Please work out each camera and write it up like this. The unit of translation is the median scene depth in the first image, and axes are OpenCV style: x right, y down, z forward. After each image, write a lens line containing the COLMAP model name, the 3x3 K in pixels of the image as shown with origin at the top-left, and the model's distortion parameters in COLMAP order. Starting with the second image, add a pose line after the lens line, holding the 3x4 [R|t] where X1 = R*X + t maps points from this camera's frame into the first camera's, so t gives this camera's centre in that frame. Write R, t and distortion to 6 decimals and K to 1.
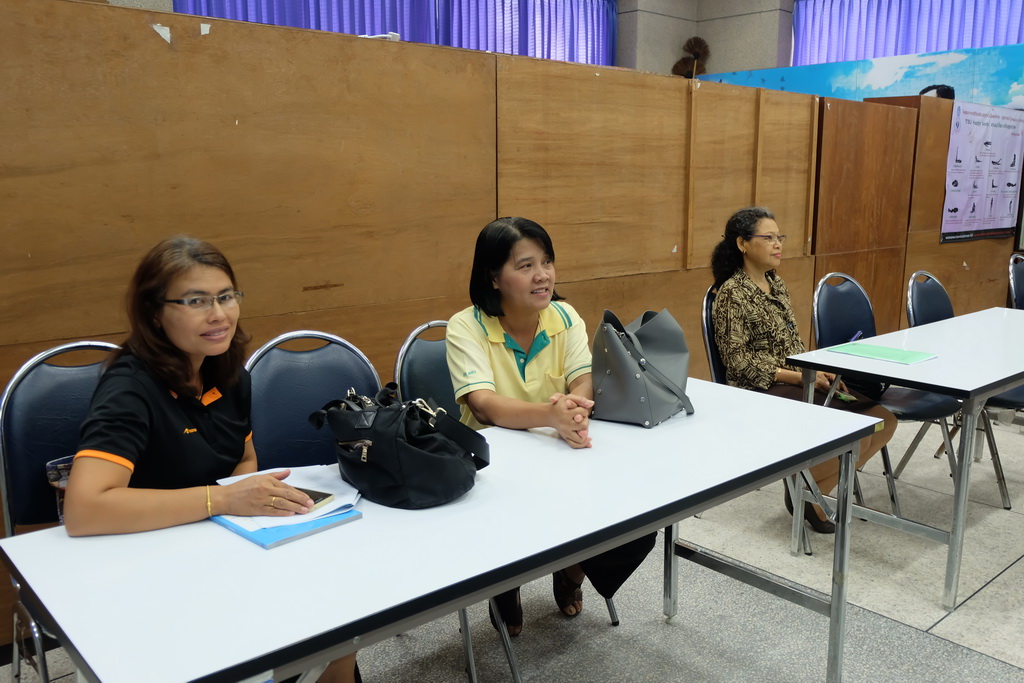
lens RADIAL K [[861.8, 0, 512.0], [0, 861.8, 341.5], [0, 0, 1]] dist [-0.021048, -0.002925]
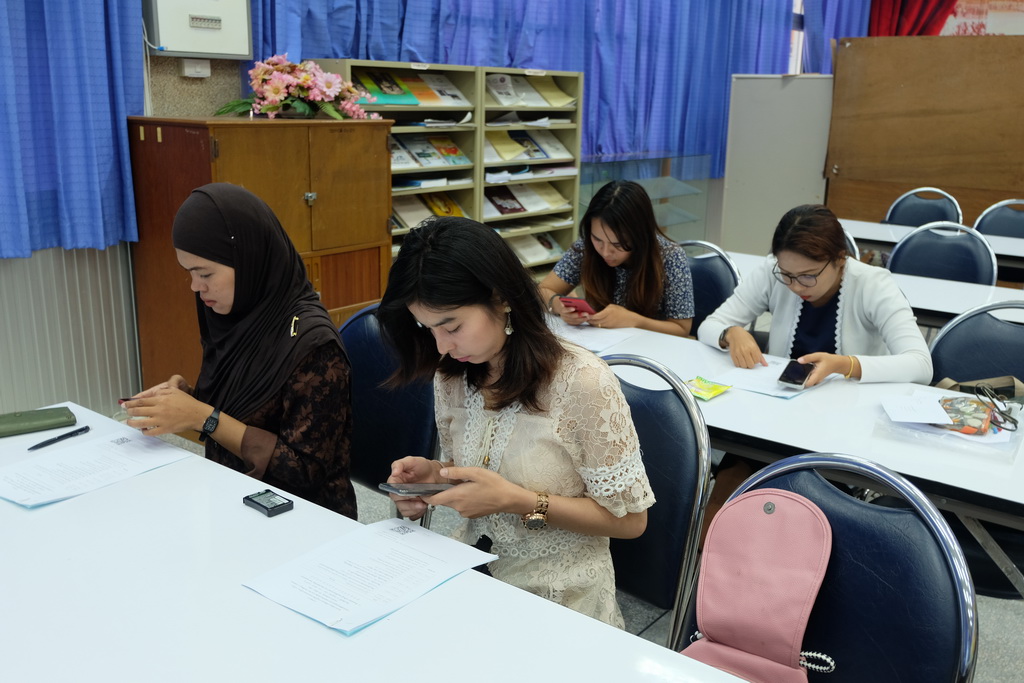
lens RADIAL K [[889.2, 0, 510.2], [0, 889.2, 401.8], [0, 0, 1]] dist [-0.002330, -0.004202]
pose [[0.154987, 0.323462, -0.933462, 1.719600], [-0.206159, 0.934667, 0.289650, 0.093209], [0.966166, 0.147550, 0.211546, -0.585738]]
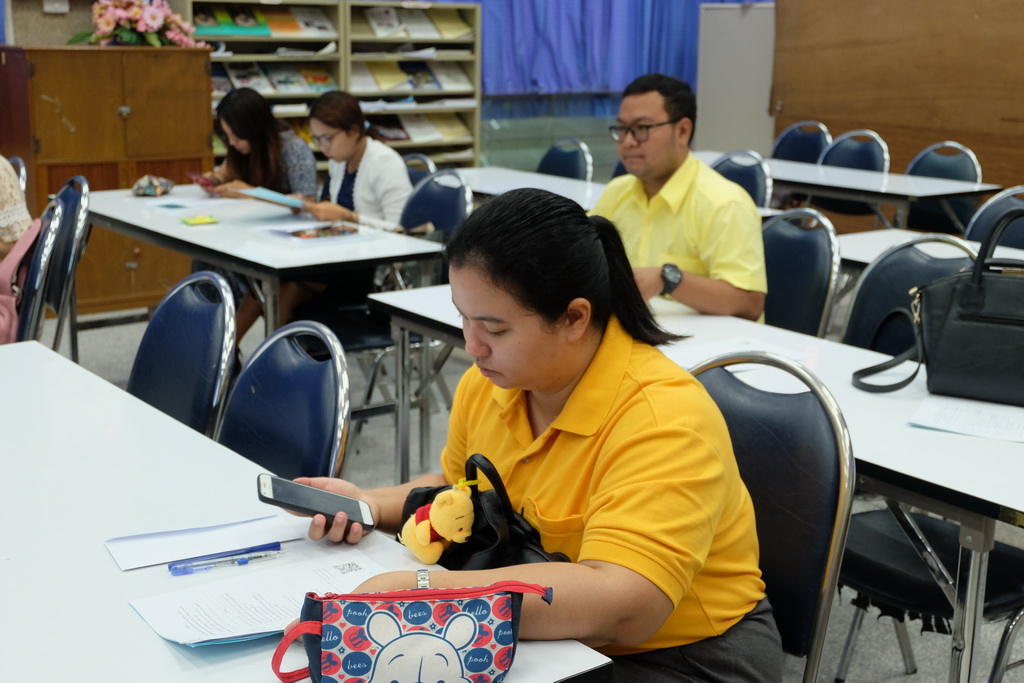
lens RADIAL K [[1326.5, 0, 512.0], [0, 1326.5, 341.5], [0, 0, 1]] dist [0.006691, -0.057718]
pose [[-0.086518, 0.226866, -0.970076, 2.812244], [-0.204473, 0.948954, 0.240163, -0.091869], [0.975041, 0.219133, -0.035713, 0.356994]]
